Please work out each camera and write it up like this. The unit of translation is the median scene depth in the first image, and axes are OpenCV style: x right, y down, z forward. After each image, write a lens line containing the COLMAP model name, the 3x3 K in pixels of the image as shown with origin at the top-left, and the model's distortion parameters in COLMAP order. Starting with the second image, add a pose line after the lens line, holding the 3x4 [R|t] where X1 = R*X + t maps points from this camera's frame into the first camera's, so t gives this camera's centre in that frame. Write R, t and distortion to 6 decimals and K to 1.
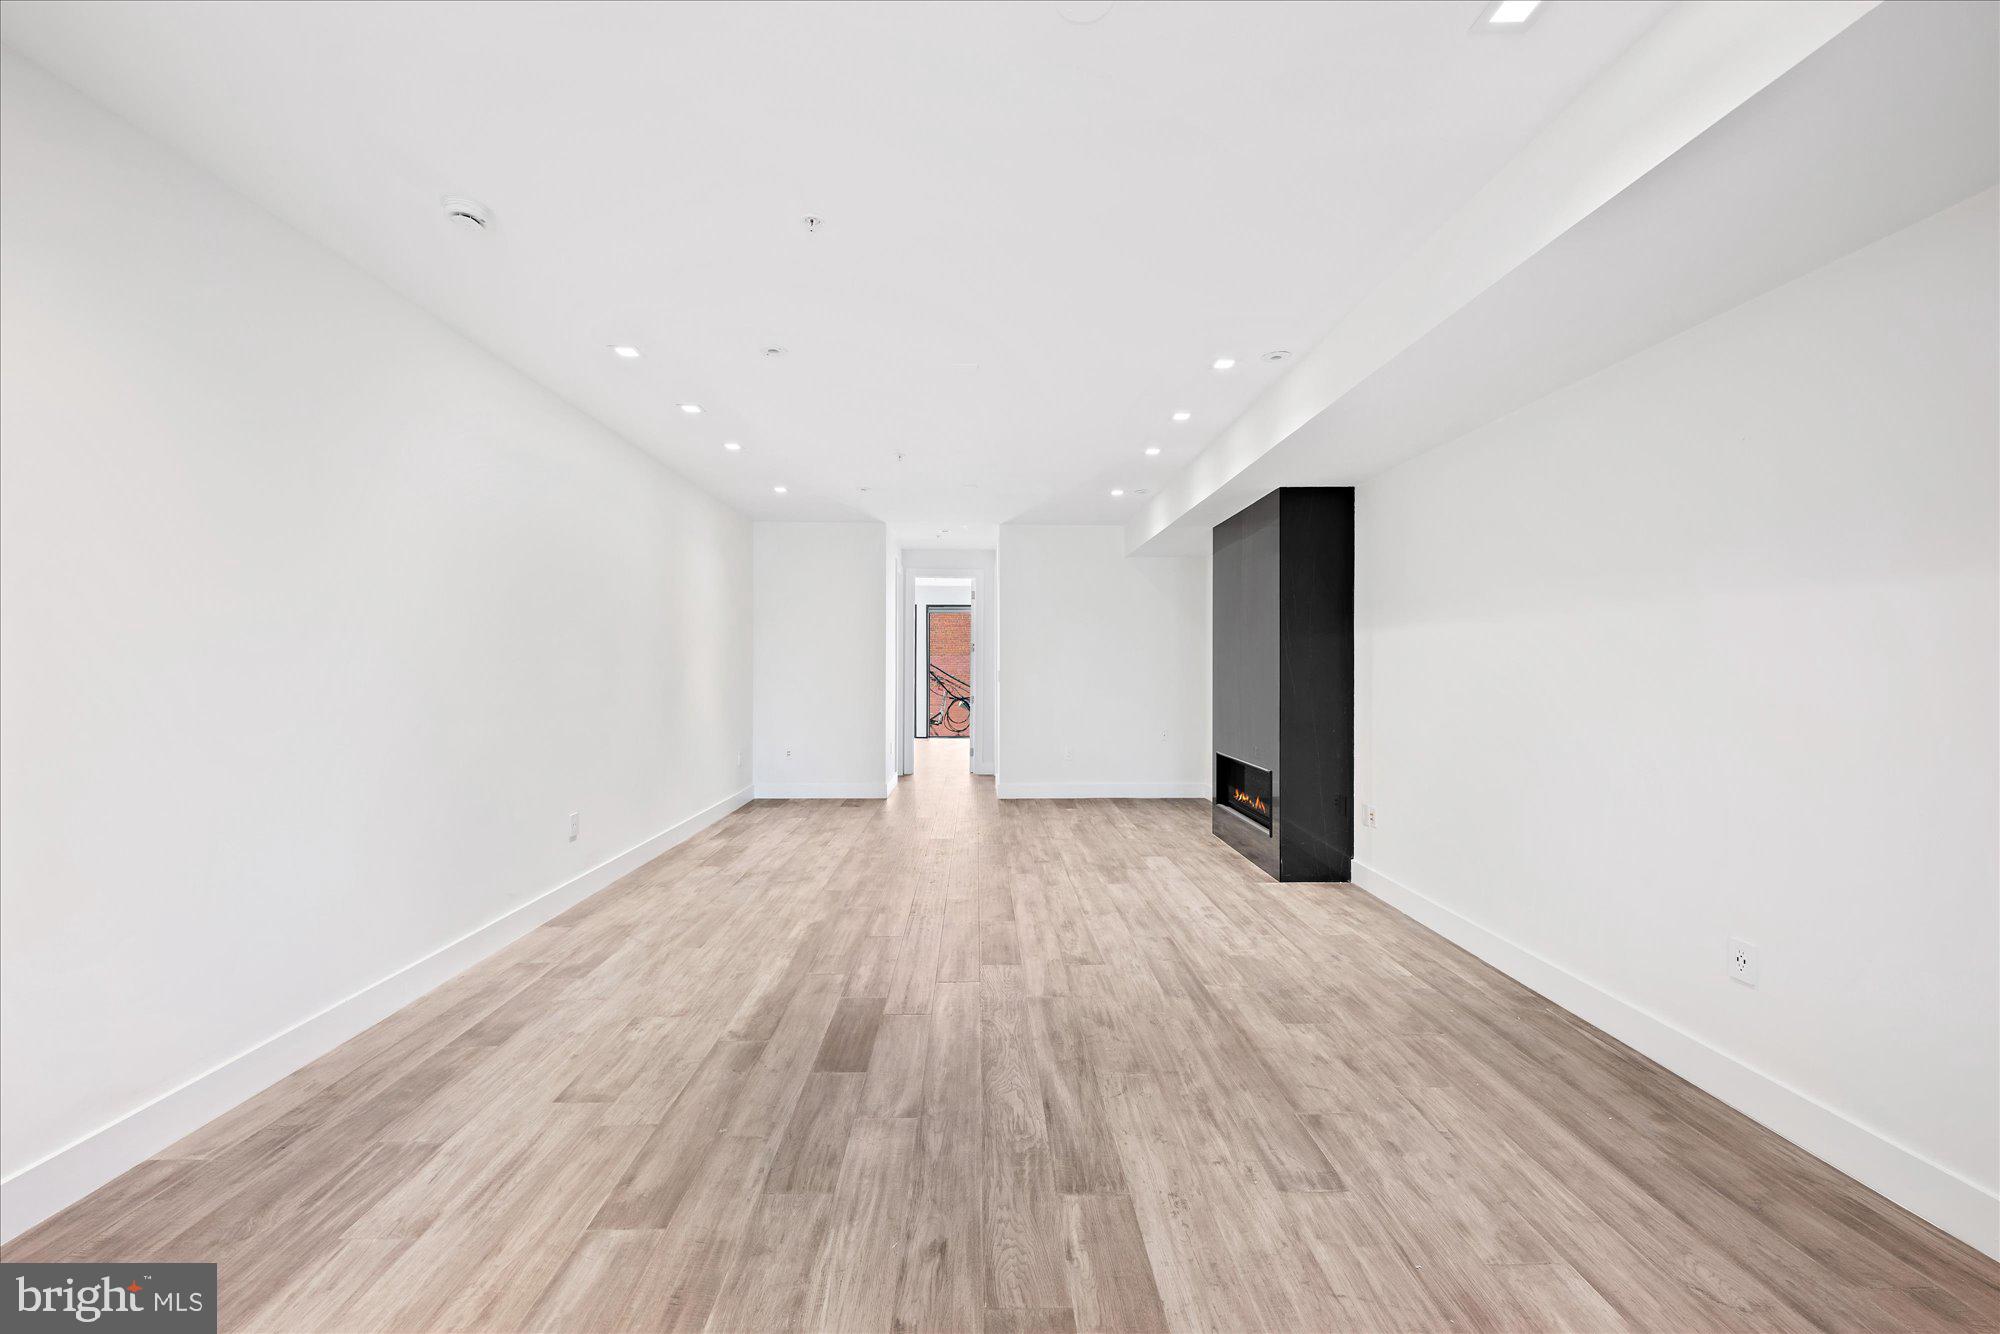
lens RADIAL K [[809.2, 0, 998.8], [0, 809.2, 666.0], [0, 0, 1]] dist [-0.002736, 0.000655]
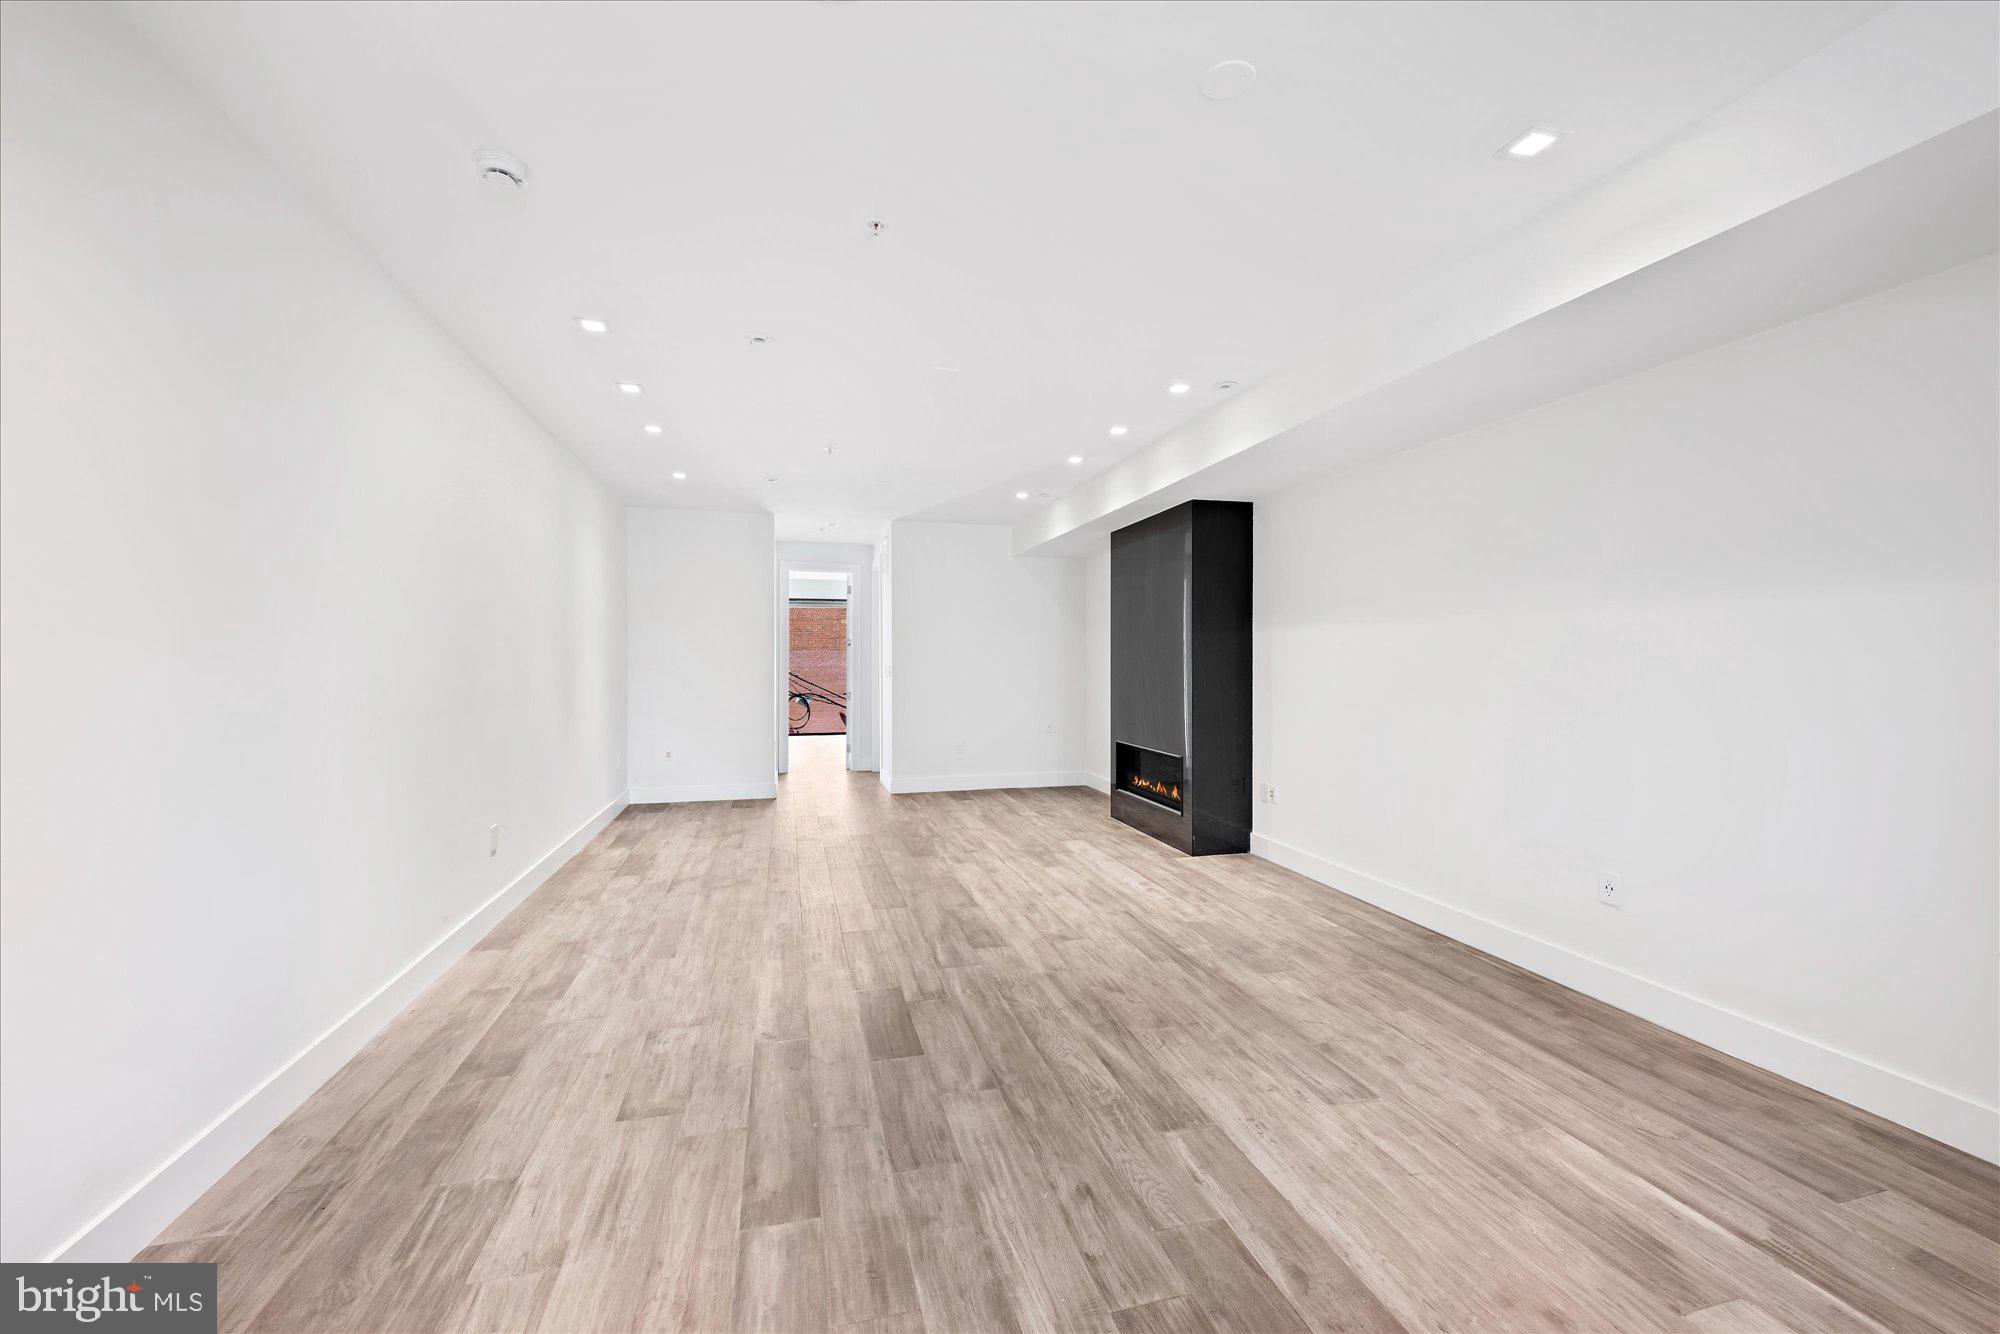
lens RADIAL K [[809.2, 0, 1010.4], [0, 809.2, 665.5], [0, 0, 1]] dist [-0.002736, 0.000655]
pose [[0.971491, -0.002802, 0.237060, -0.290934], [0.001495, 0.999983, 0.005692, -0.002058], [-0.237072, -0.005176, 0.971478, -0.028838]]
